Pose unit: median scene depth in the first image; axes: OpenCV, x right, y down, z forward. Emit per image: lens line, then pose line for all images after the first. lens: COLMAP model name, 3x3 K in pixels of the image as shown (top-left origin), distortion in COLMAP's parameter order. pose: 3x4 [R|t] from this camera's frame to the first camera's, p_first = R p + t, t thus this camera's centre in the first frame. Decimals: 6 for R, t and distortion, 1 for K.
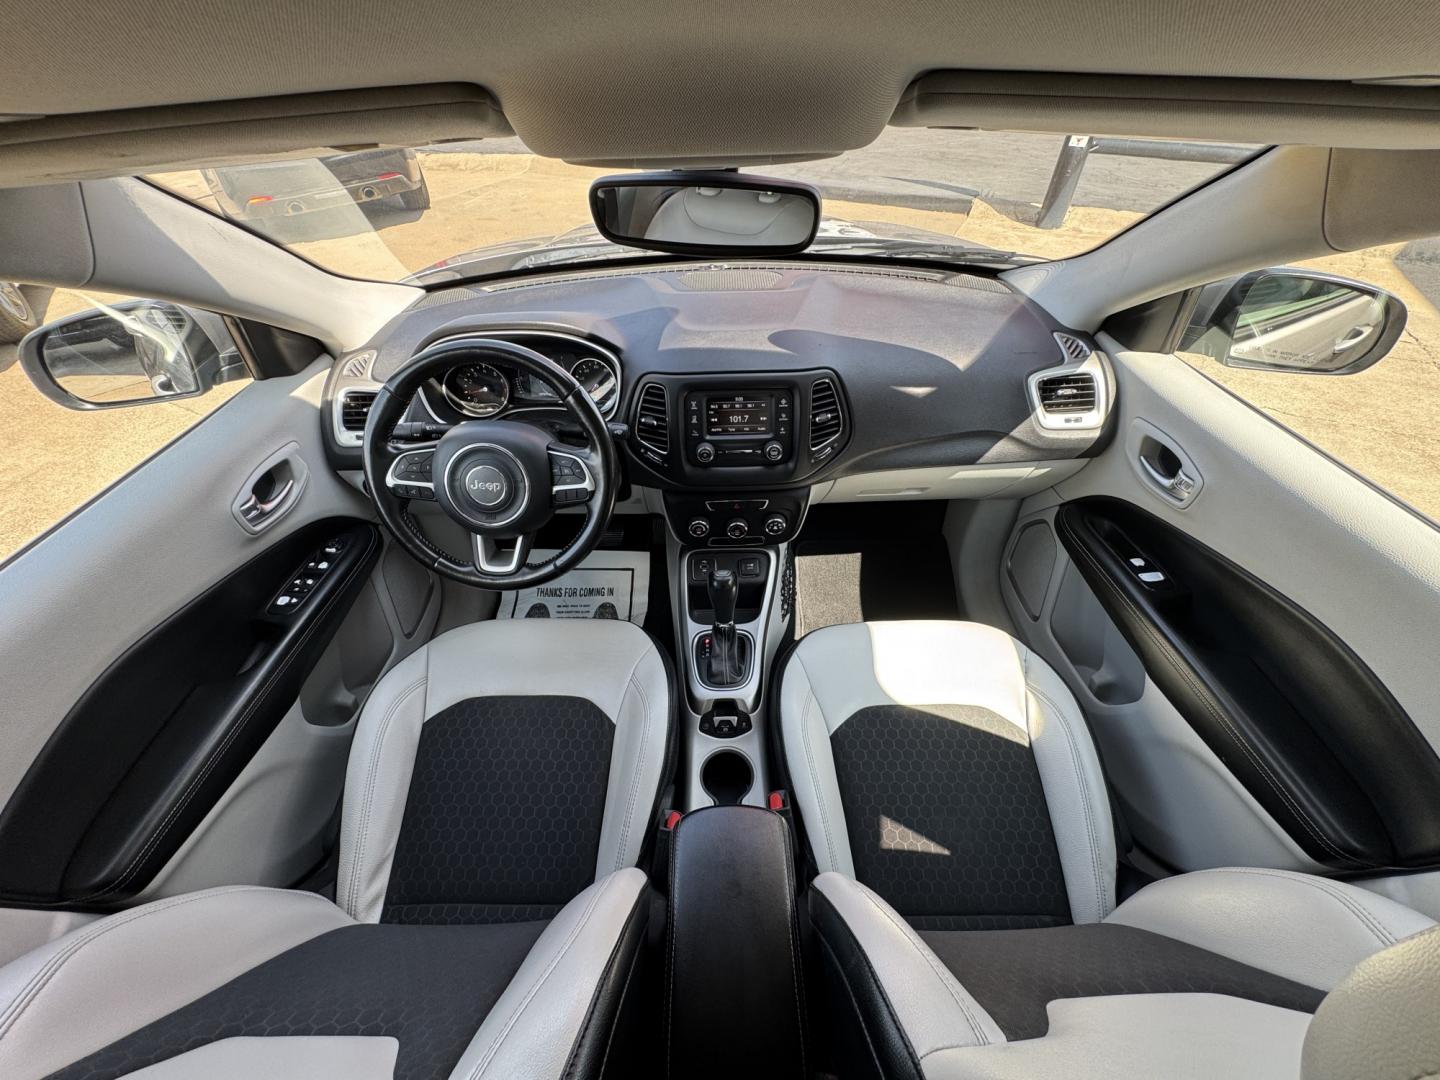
lens RADIAL K [[577.0, 0, 720.0], [0, 577.0, 540.0], [0, 0, 1]] dist [-0.001244, -0.000126]
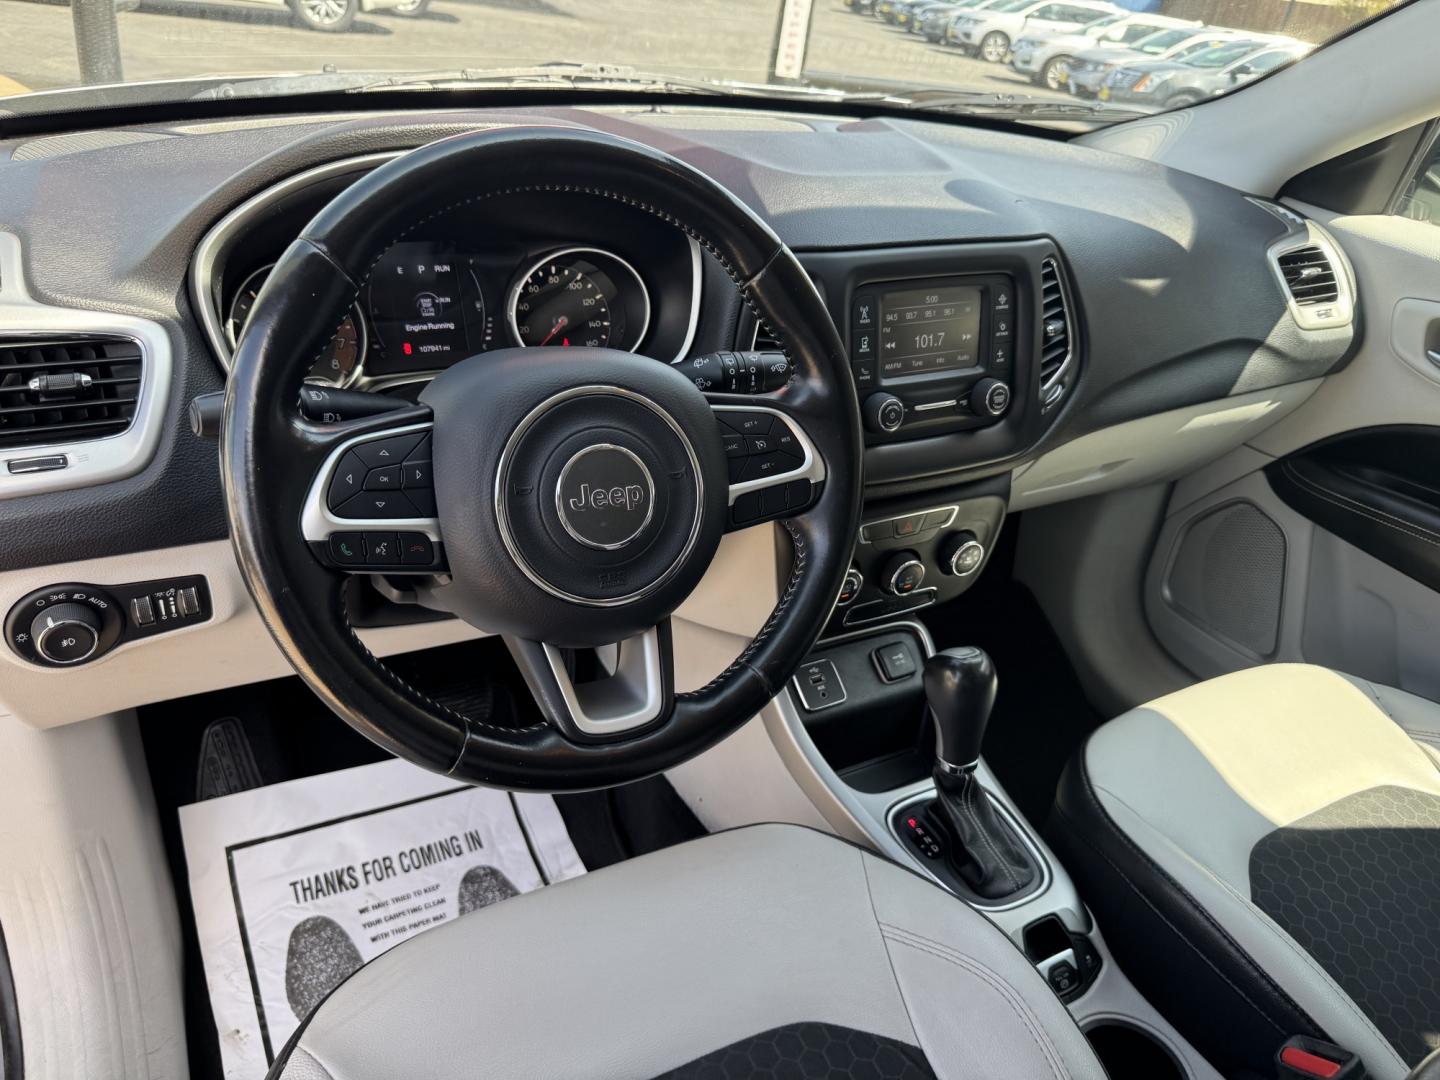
lens RADIAL K [[1039.9, 0, 726.4], [0, 1039.9, 550.9], [0, 0, 1]] dist [-0.002796, -0.005846]
pose [[0.874207, -0.153510, 0.460649, -0.558313], [0.235979, 0.963455, -0.126765, 0.039084], [-0.424354, 0.219522, 0.878484, 0.316034]]
